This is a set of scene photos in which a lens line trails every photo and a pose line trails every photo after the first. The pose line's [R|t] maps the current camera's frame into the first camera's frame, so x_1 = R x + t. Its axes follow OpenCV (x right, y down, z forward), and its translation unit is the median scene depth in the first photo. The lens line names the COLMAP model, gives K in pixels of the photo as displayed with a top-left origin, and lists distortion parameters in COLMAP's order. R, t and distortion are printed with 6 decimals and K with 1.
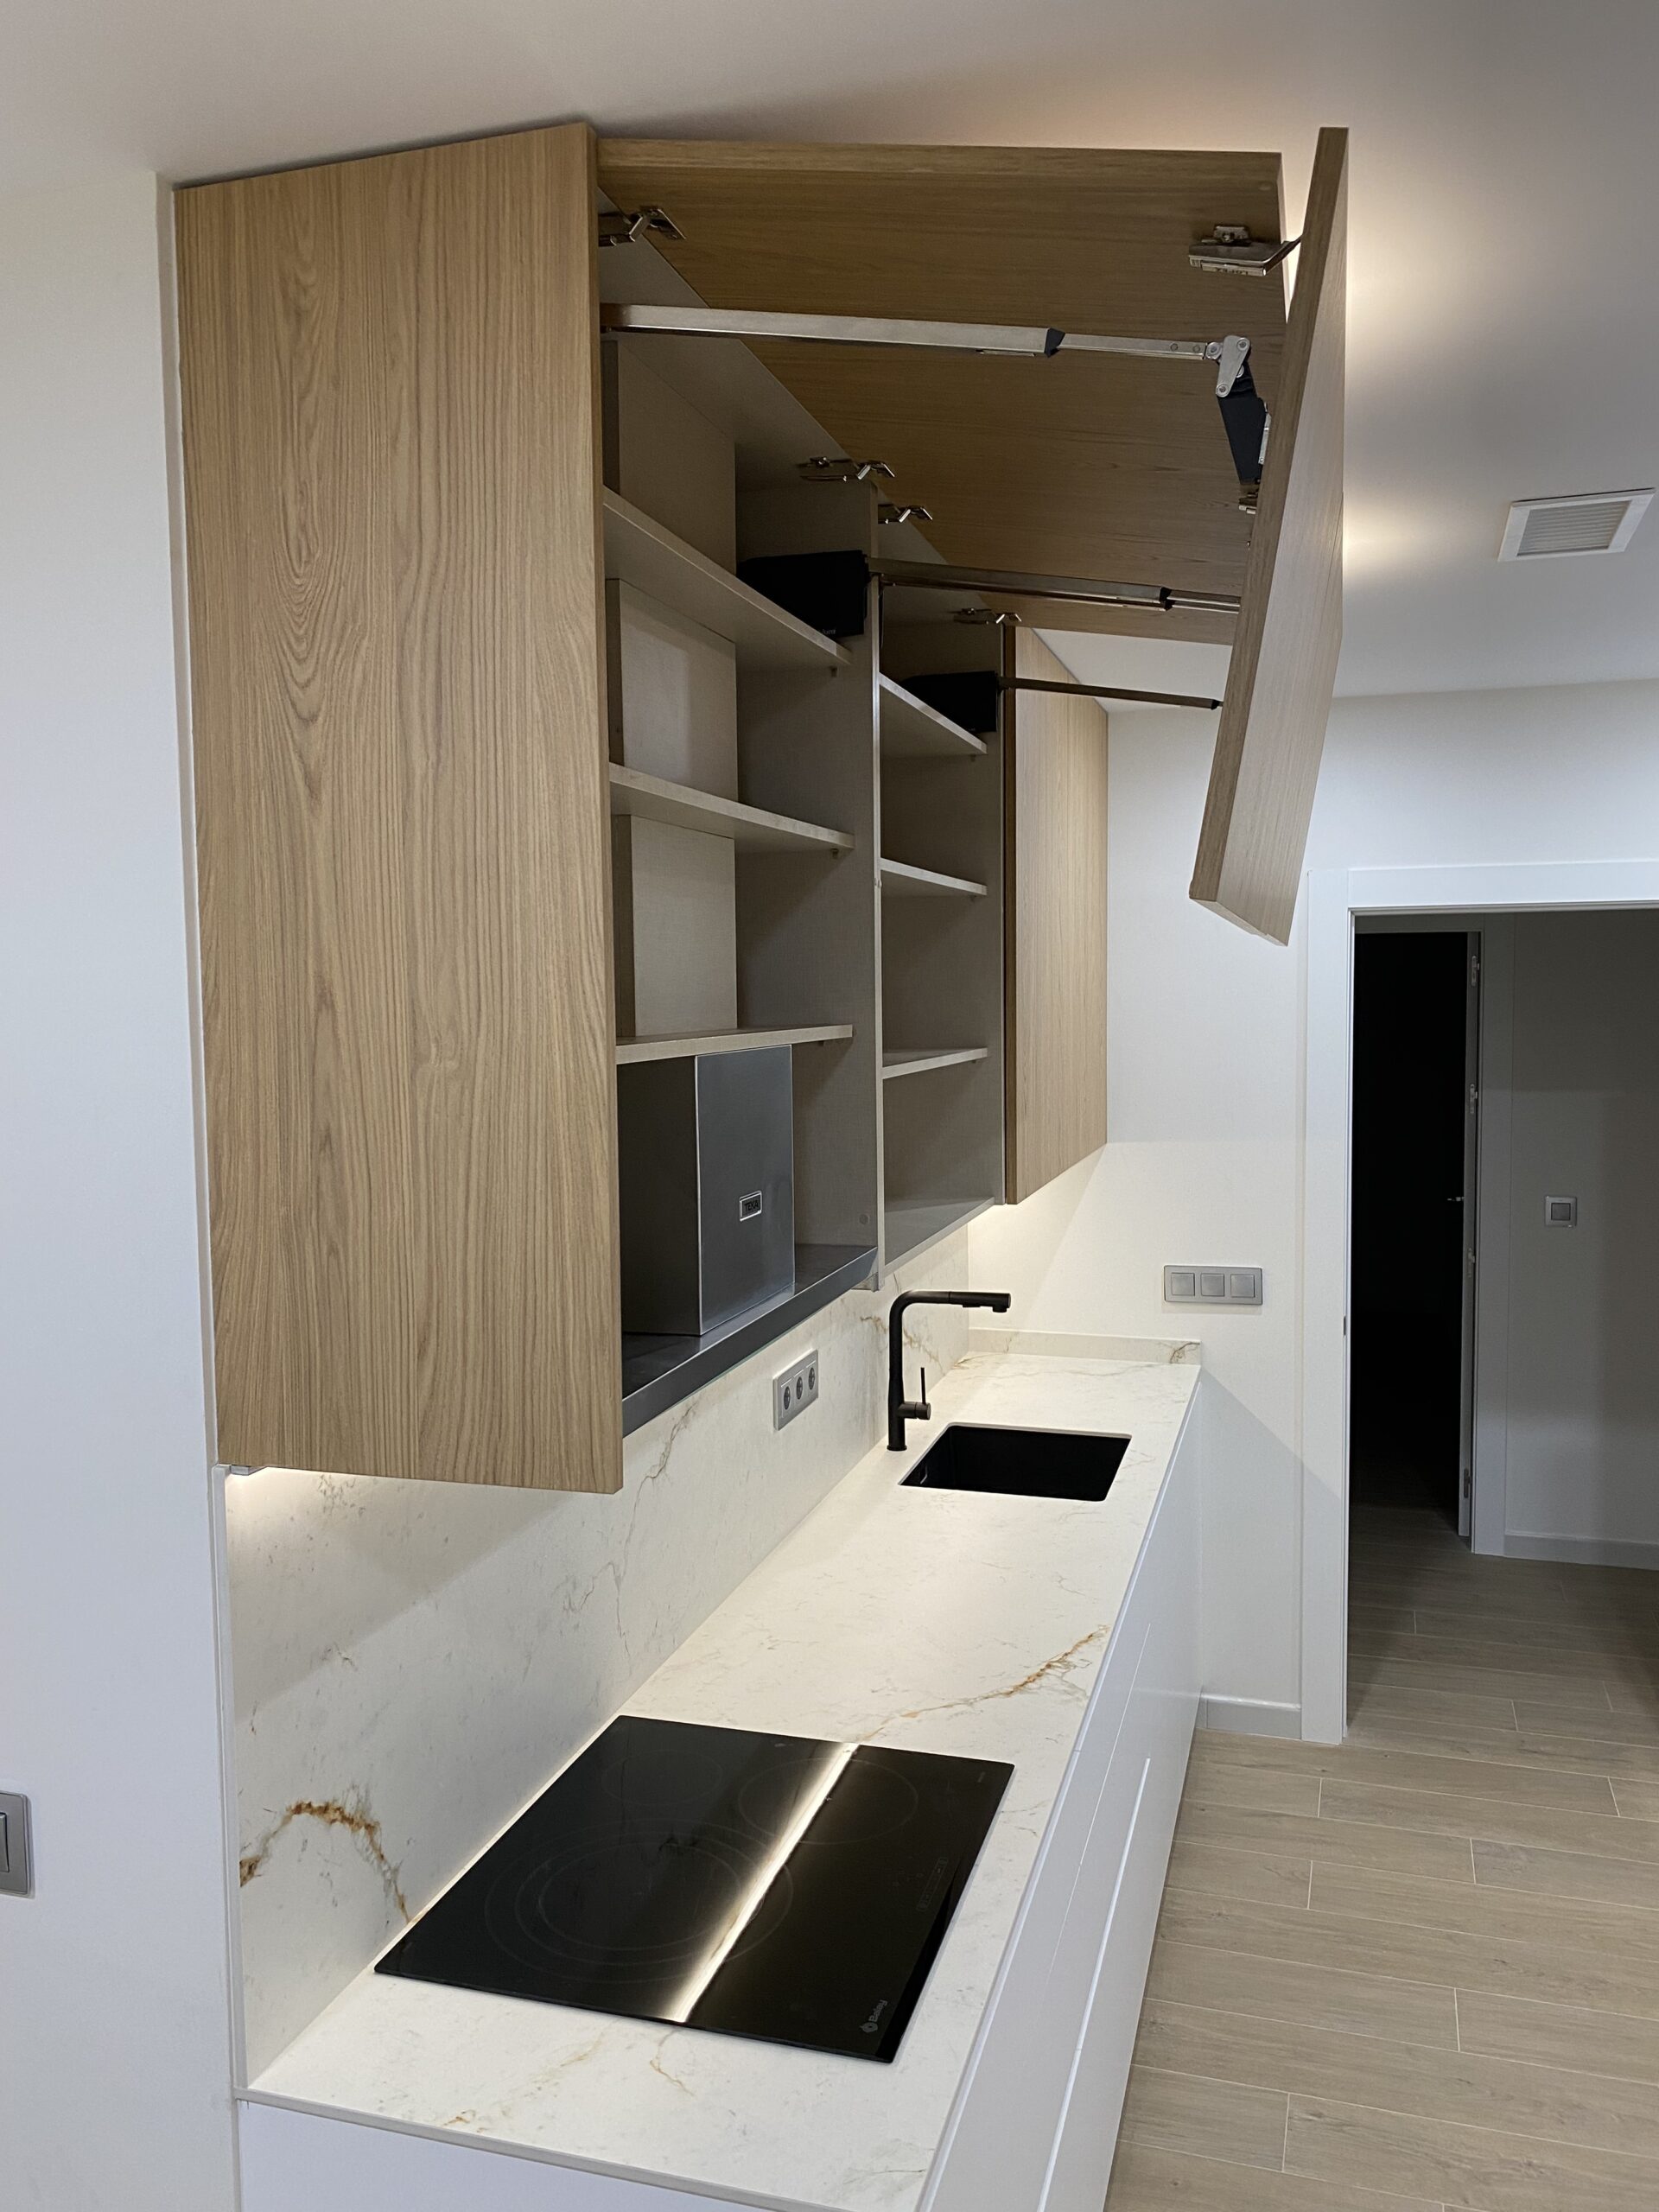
lens RADIAL K [[1686.1, 0, 817.9], [0, 1686.1, 1096.6], [0, 0, 1]] dist [0.049583, -0.059154]
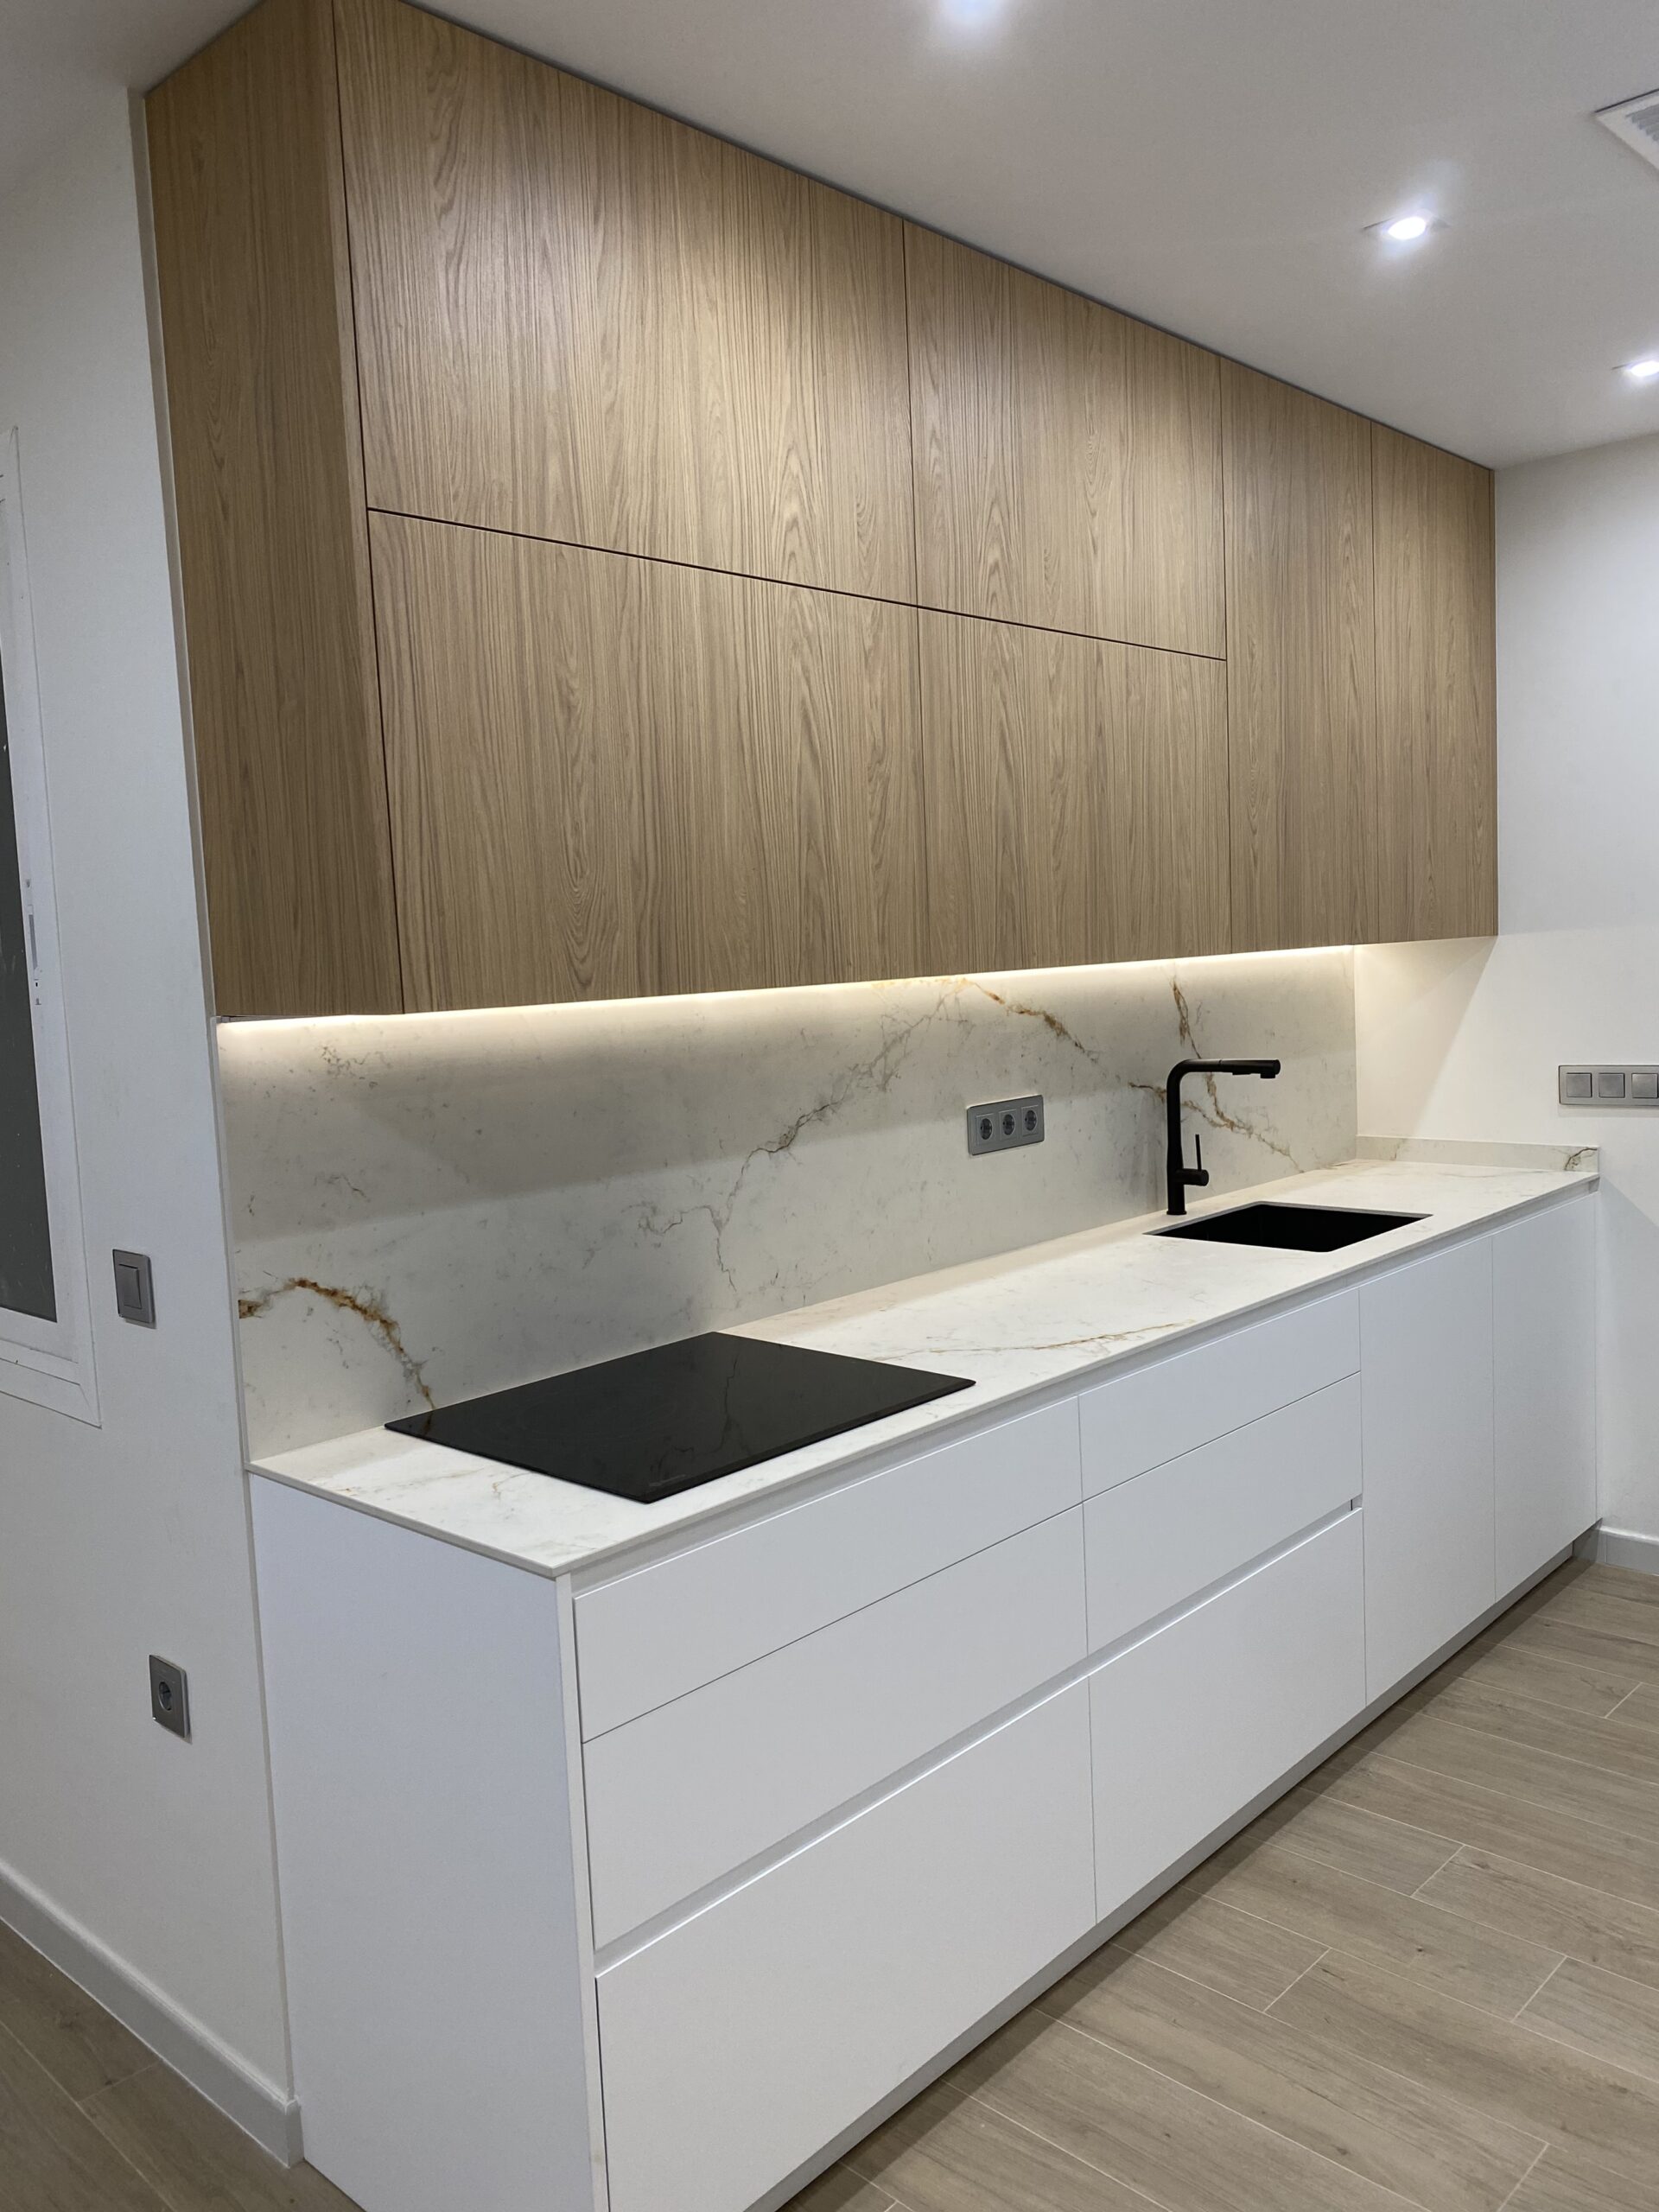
lens RADIAL K [[1686.1, 0, 824.8], [0, 1686.1, 1089.0], [0, 0, 1]] dist [0.049583, -0.059154]
pose [[0.900718, 0.012880, -0.434213, 0.369248], [0.002372, 0.999400, 0.034566, 0.118333], [0.434398, -0.032164, 0.900147, -0.026130]]
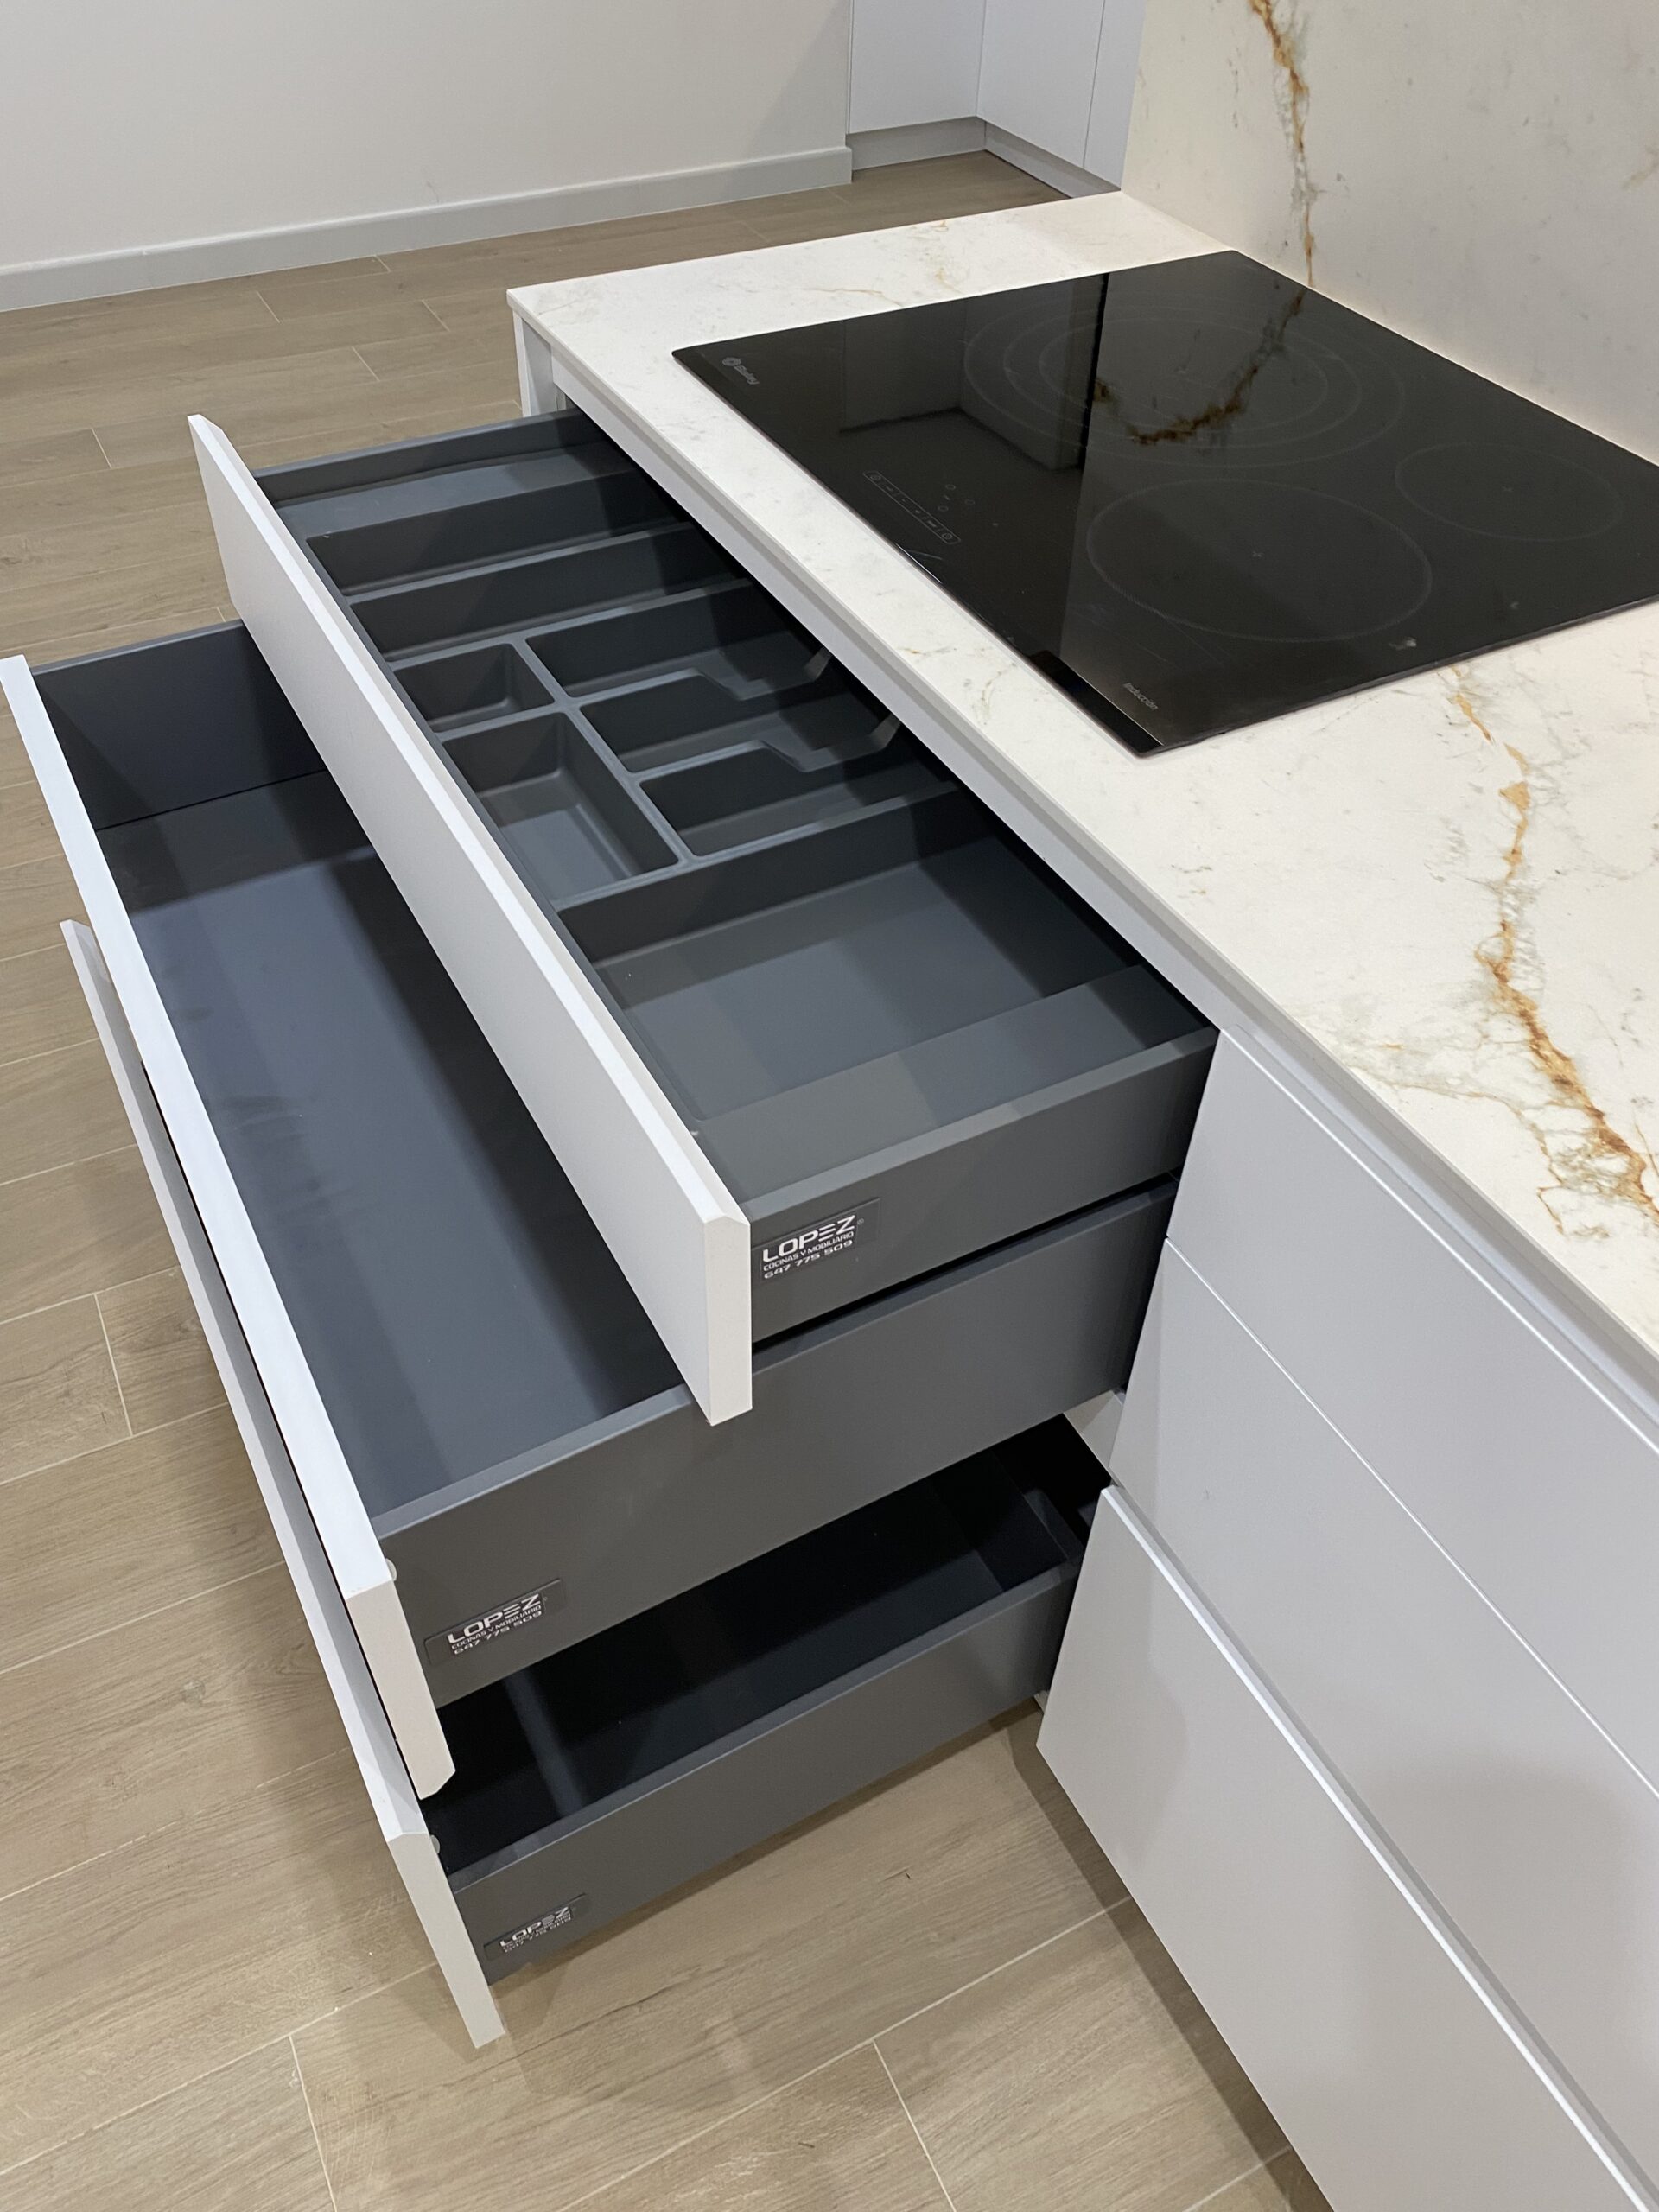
lens RADIAL K [[1686.1, 0, 816.5], [0, 1686.1, 1114.7], [0, 0, 1]] dist [0.049583, -0.059154]
pose [[-0.702473, 0.501220, -0.505282, 0.320242], [-0.061525, 0.664530, 0.744724, 0.100704], [0.709046, 0.554236, -0.435977, 0.861830]]
